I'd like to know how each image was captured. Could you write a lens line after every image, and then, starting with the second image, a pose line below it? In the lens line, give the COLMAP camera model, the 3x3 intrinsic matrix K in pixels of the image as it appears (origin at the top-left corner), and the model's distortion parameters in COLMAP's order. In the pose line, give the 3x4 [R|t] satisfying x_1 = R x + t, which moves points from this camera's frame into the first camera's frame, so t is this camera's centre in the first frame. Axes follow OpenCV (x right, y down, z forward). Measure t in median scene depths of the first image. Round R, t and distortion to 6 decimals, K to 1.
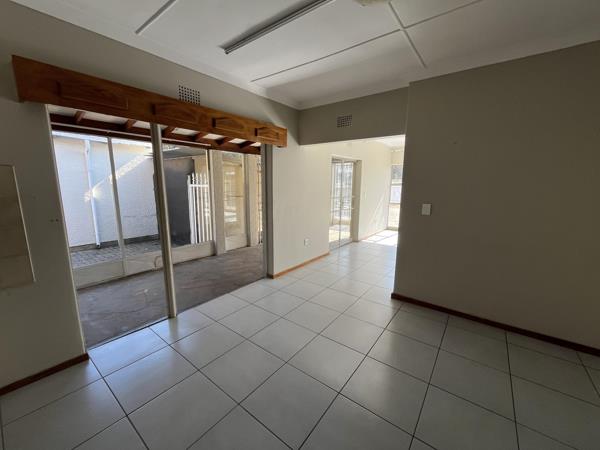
lens RADIAL K [[245.6, 0, 300.0], [0, 245.6, 225.0], [0, 0, 1]] dist [-0.001151, -0.000227]
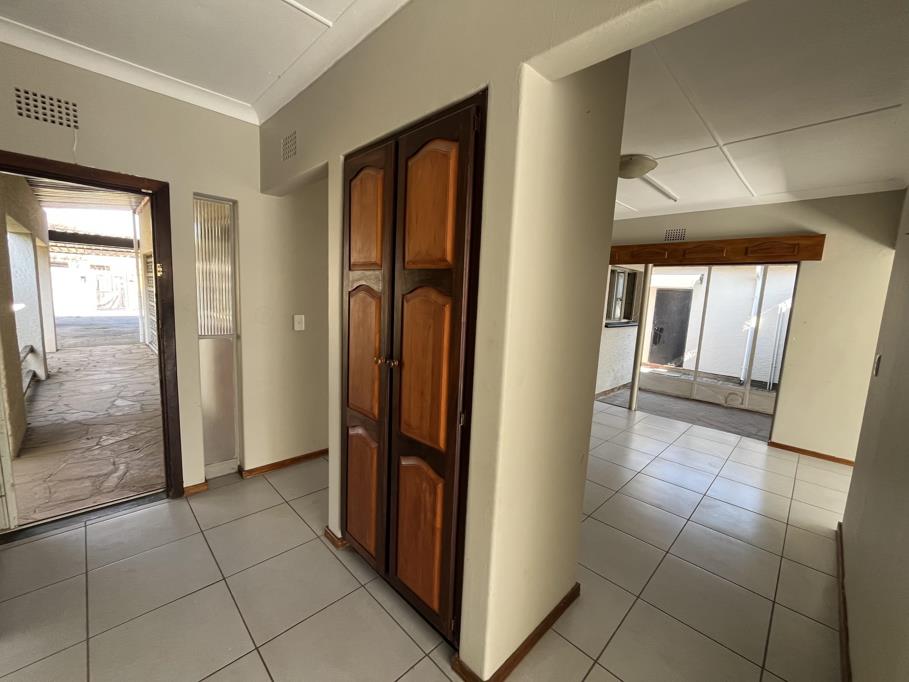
lens RADIAL K [[372.1, 0, 454.5], [0, 372.1, 341.0], [0, 0, 1]] dist [-0.001151, -0.000227]
pose [[-0.123876, 0.106754, -0.986539, 1.399802], [-0.217268, 0.967154, 0.131938, -0.023486], [0.968220, 0.230688, -0.096613, 0.221815]]
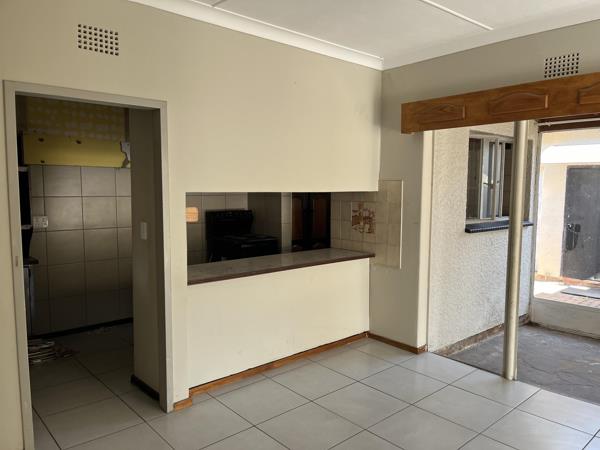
lens RADIAL K [[460.2, 0, 300.0], [0, 460.2, 225.0], [0, 0, 1]] dist [-0.002728, -0.002350]
pose [[-0.186497, 0.067398, -0.980141, 0.862999], [-0.172324, 0.979934, 0.100173, -0.090701], [0.967224, 0.187584, -0.171141, 0.542988]]
